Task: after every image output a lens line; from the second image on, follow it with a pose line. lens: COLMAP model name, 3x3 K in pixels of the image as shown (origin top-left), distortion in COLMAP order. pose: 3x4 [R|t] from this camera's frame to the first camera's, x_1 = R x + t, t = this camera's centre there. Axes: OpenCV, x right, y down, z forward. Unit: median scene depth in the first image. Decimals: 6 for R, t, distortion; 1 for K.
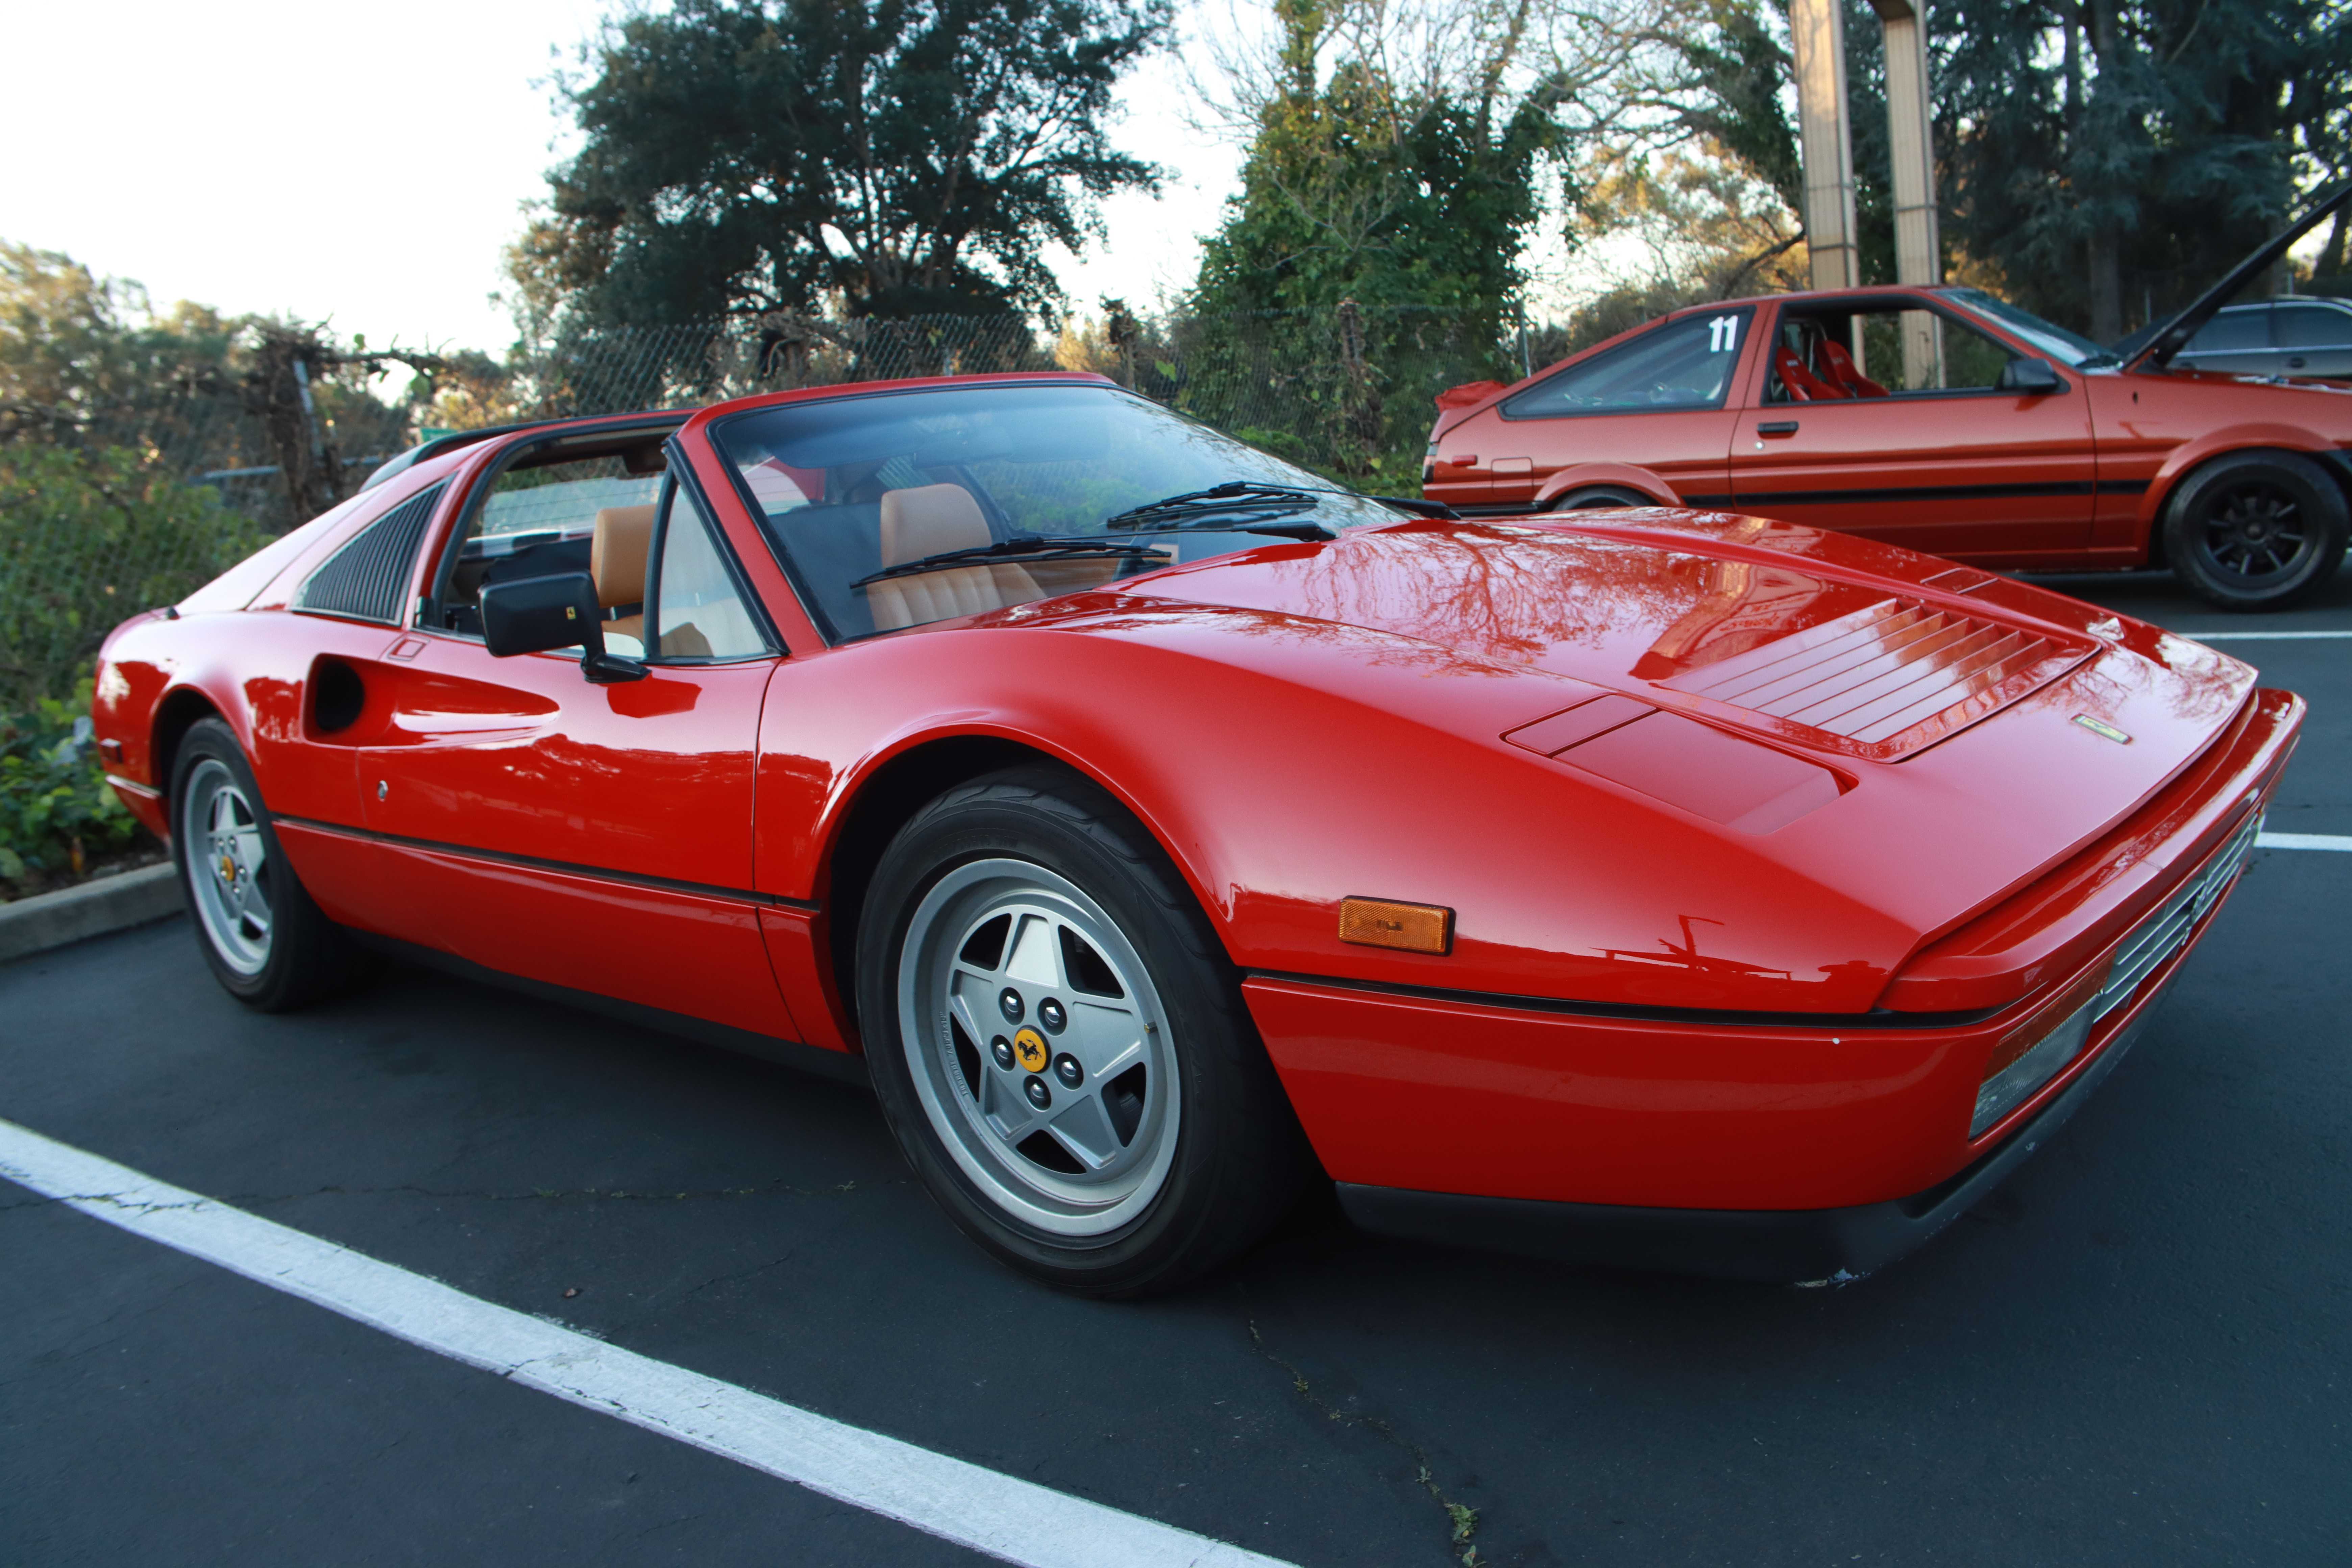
lens RADIAL K [[1866.6, 0, 1180.7], [0, 1866.6, 790.4], [0, 0, 1]] dist [-0.142780, 0.102890]
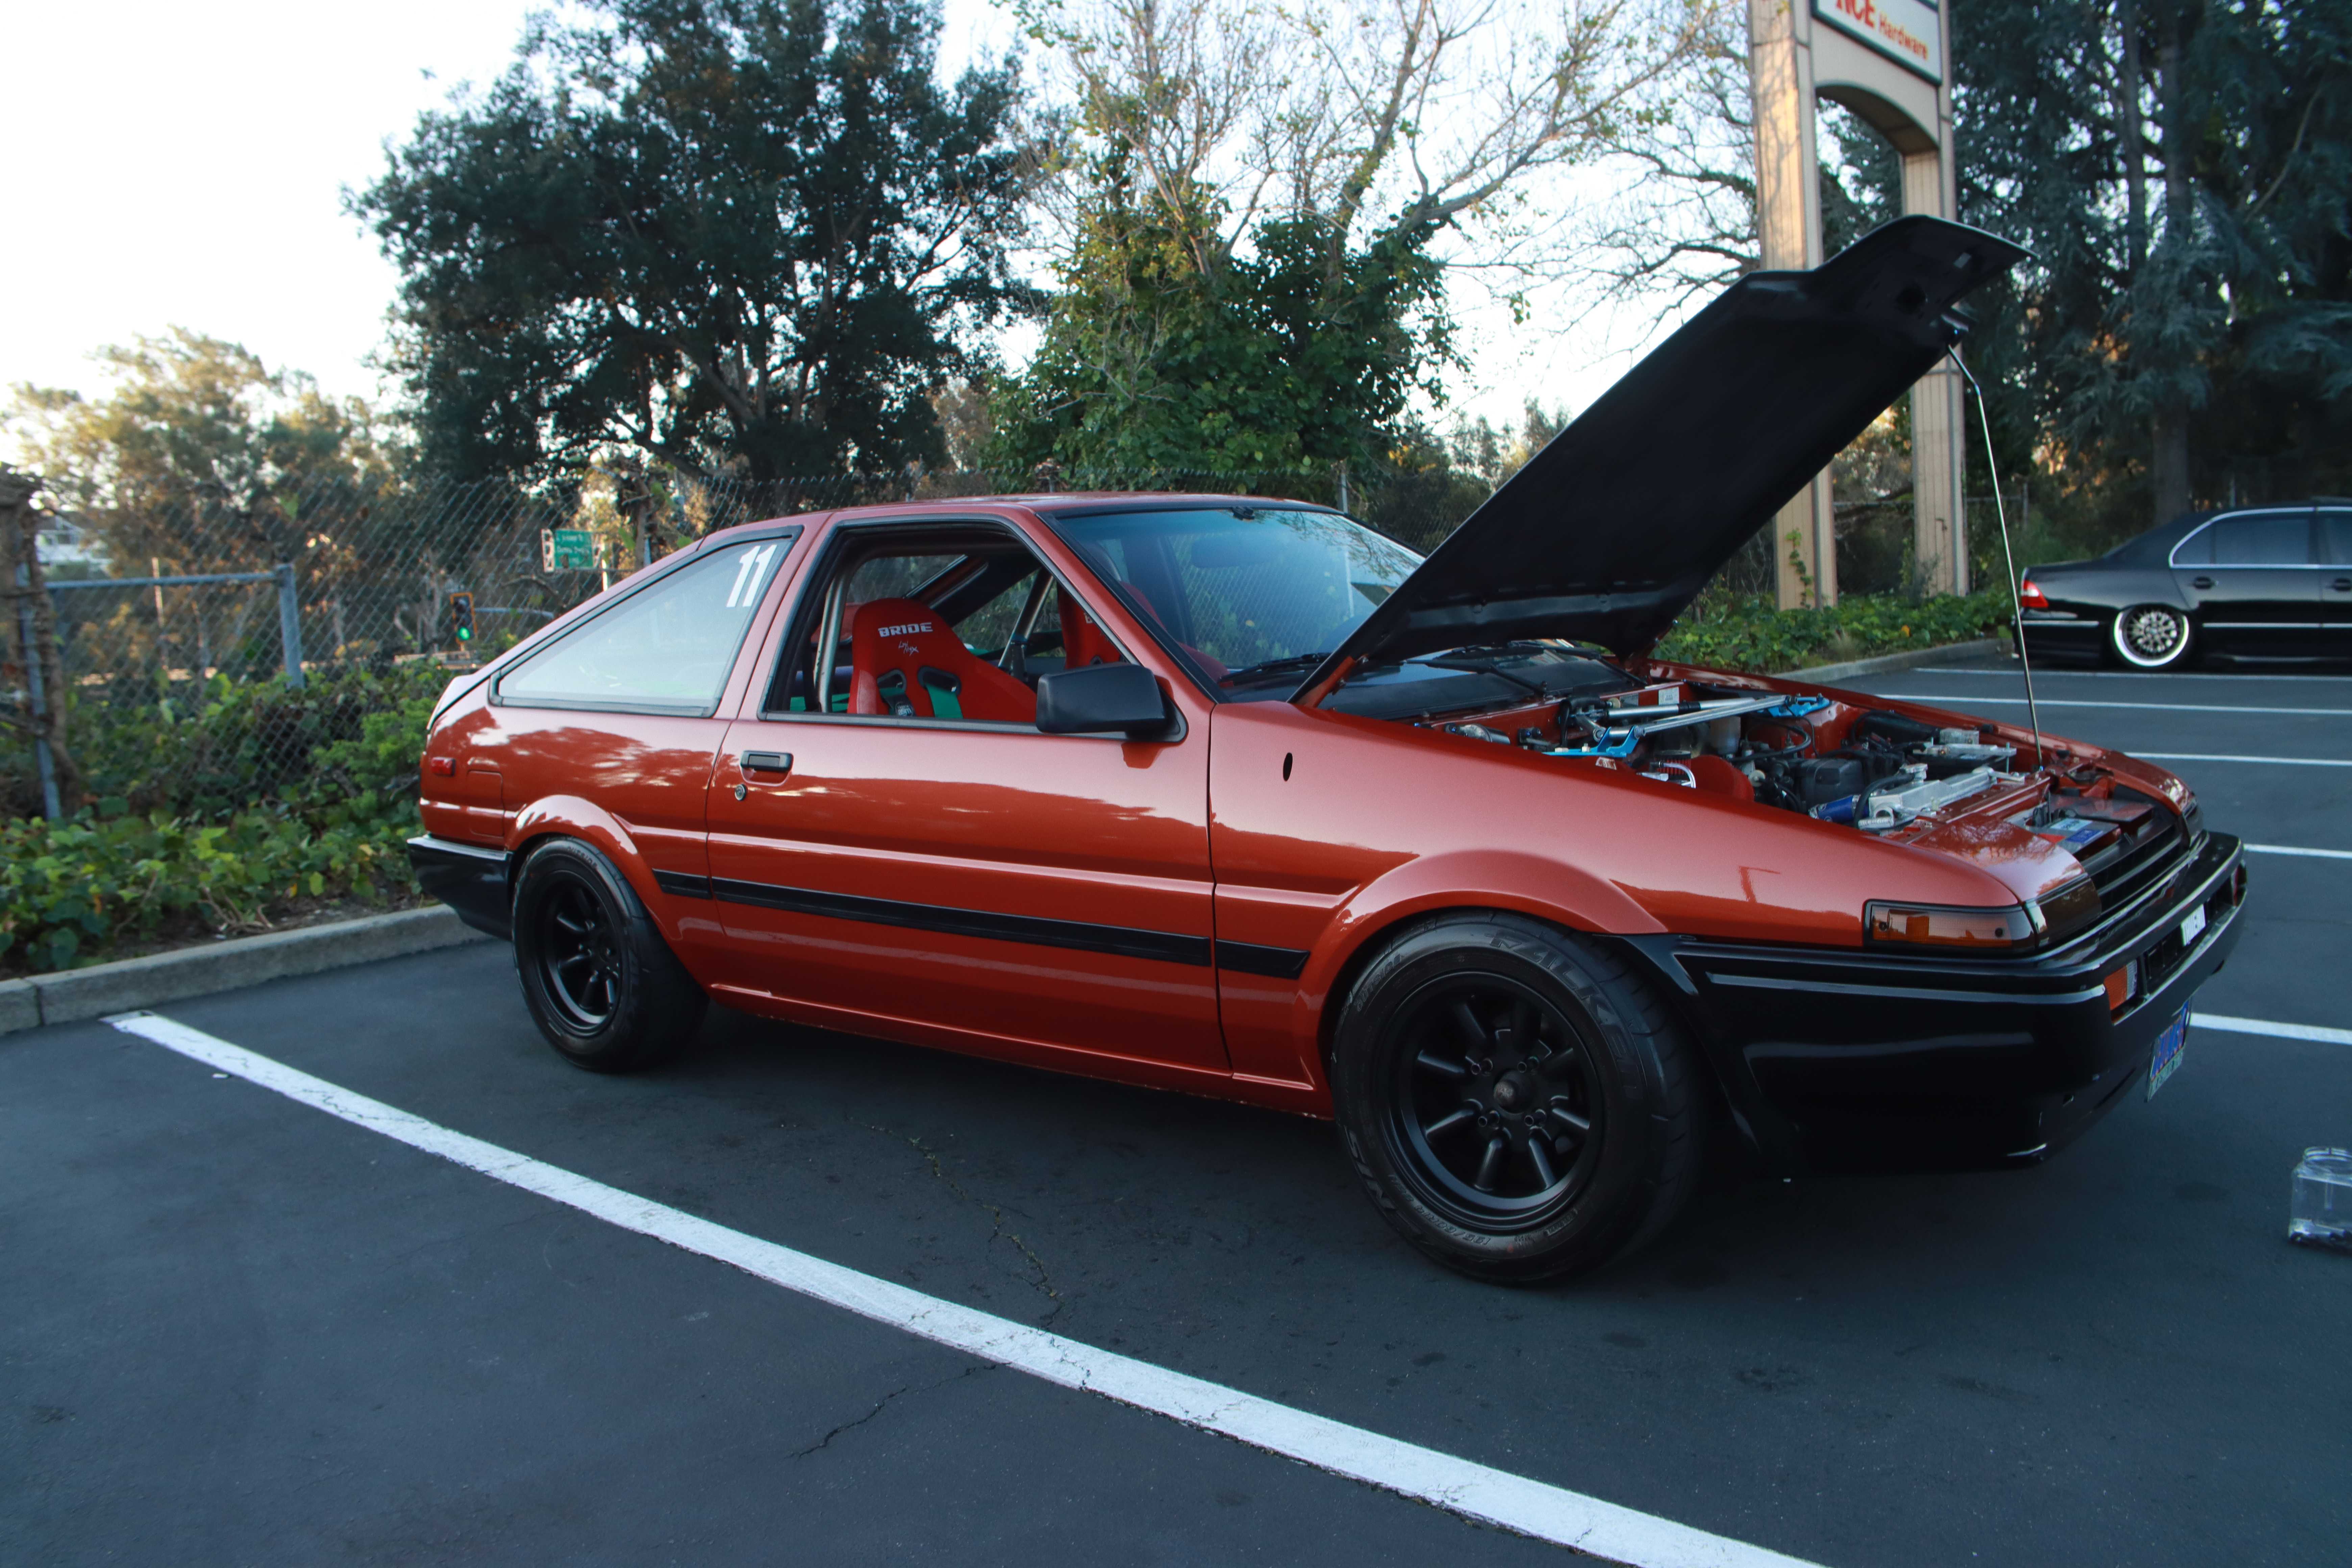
lens RADIAL K [[1866.6, 0, 1179.9], [0, 1866.6, 785.1], [0, 0, 1]] dist [-0.142780, 0.102890]
pose [[0.994055, 0.059857, -0.090945, 0.148063], [-0.066340, 0.995338, -0.070012, -0.048434], [0.086331, 0.075629, 0.993392, 0.144113]]
